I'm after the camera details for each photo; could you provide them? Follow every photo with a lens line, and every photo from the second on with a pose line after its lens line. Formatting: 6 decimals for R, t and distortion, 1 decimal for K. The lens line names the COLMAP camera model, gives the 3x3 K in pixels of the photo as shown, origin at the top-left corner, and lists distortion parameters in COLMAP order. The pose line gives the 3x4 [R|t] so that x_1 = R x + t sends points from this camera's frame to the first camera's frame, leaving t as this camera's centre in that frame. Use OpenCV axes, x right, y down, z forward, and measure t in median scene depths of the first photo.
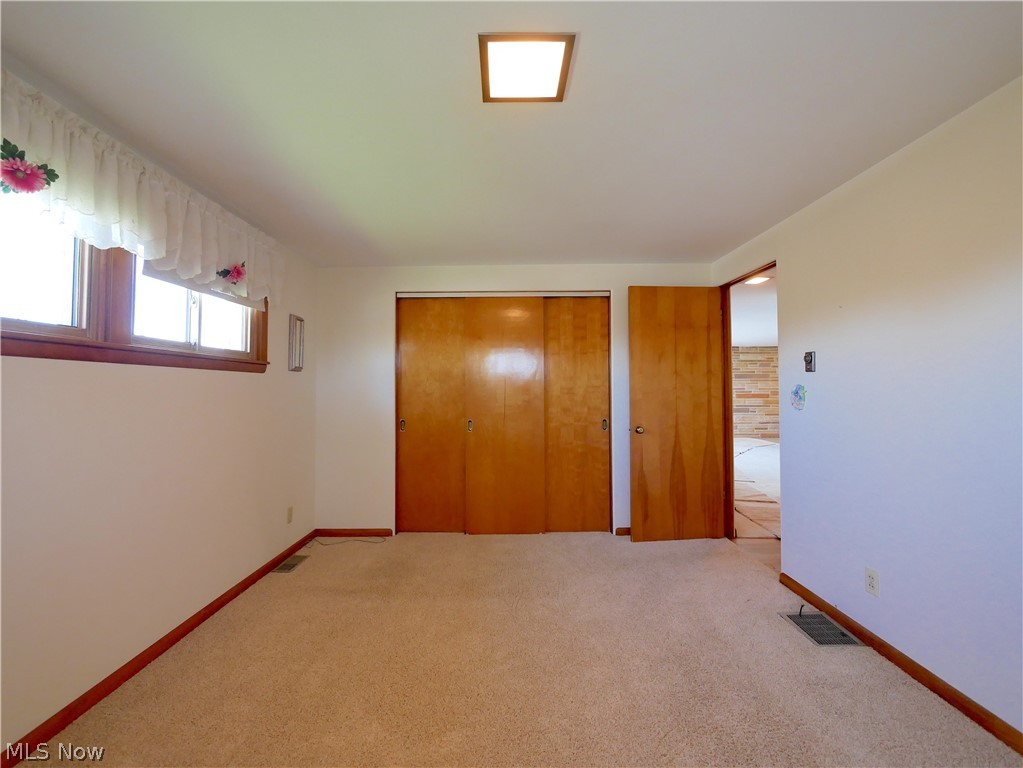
lens RADIAL K [[420.9, 0, 508.0], [0, 420.9, 383.9], [0, 0, 1]] dist [-0.010207, 0.001261]
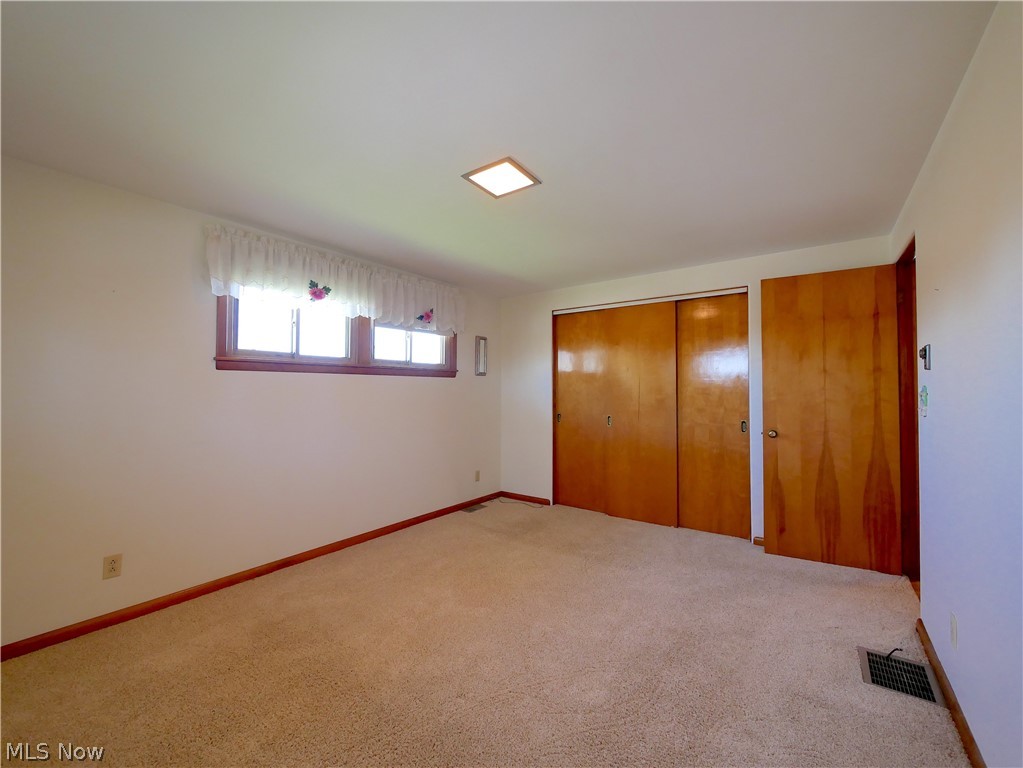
lens RADIAL K [[420.9, 0, 507.6], [0, 420.9, 389.3], [0, 0, 1]] dist [-0.010207, 0.001261]
pose [[0.805051, 0.005520, -0.593180, 0.384196], [0.002577, 0.999915, 0.012802, -0.002285], [0.593200, -0.011835, 0.804968, -0.088243]]
